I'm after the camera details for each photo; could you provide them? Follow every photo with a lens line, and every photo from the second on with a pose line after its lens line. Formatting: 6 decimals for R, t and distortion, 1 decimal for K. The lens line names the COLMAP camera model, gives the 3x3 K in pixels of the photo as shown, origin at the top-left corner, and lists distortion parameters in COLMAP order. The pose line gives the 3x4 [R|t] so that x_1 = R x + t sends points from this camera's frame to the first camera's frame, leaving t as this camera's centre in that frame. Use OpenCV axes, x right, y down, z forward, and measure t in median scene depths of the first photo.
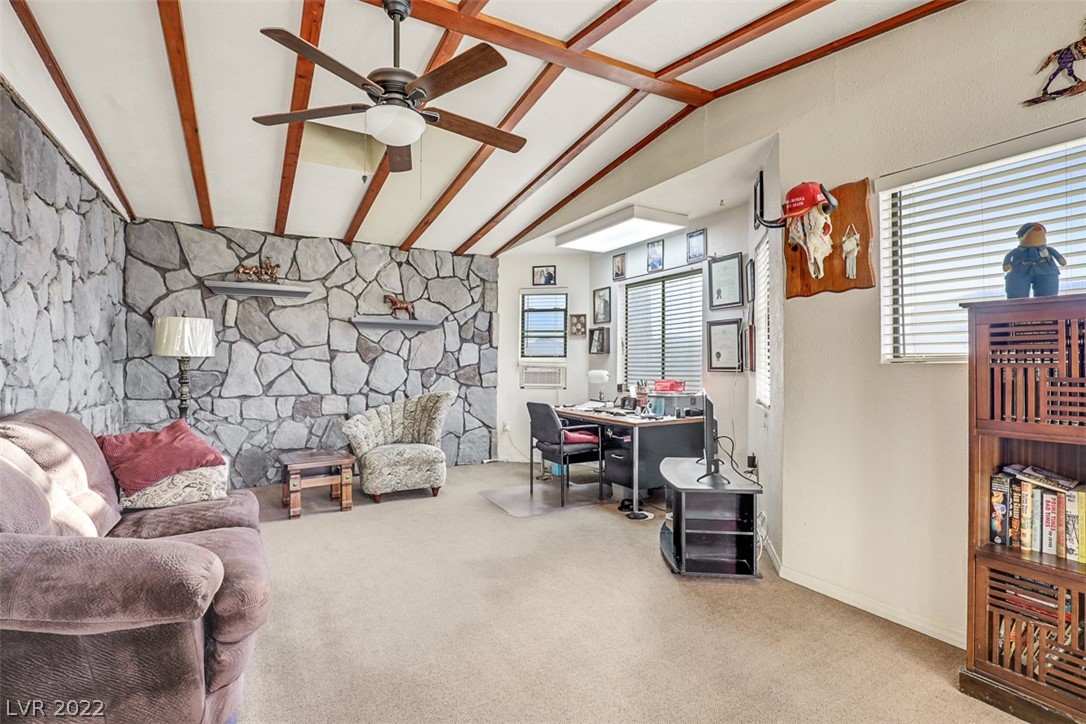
lens RADIAL K [[519.8, 0, 551.6], [0, 519.8, 357.5], [0, 0, 1]] dist [-0.029187, 0.003082]
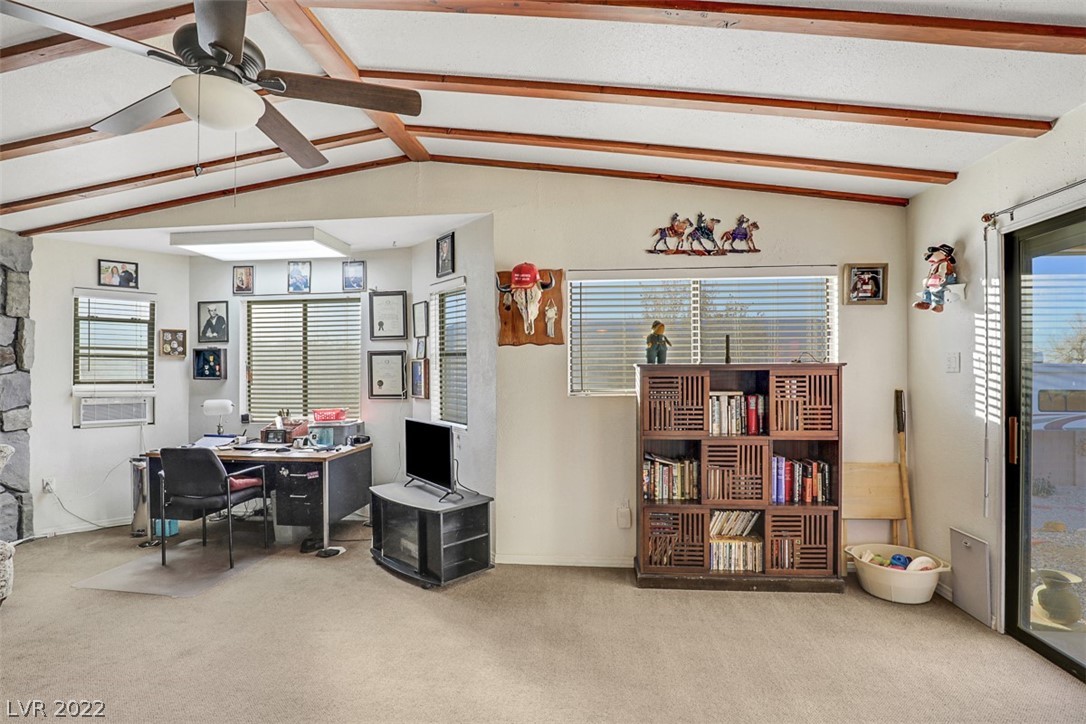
lens RADIAL K [[519.8, 0, 550.9], [0, 519.8, 367.0], [0, 0, 1]] dist [-0.029187, 0.003082]
pose [[0.573665, 0.004576, 0.819077, -0.343526], [-0.008273, 0.999966, 0.000208, -0.040090], [-0.819048, -0.006896, 0.573683, 0.097834]]
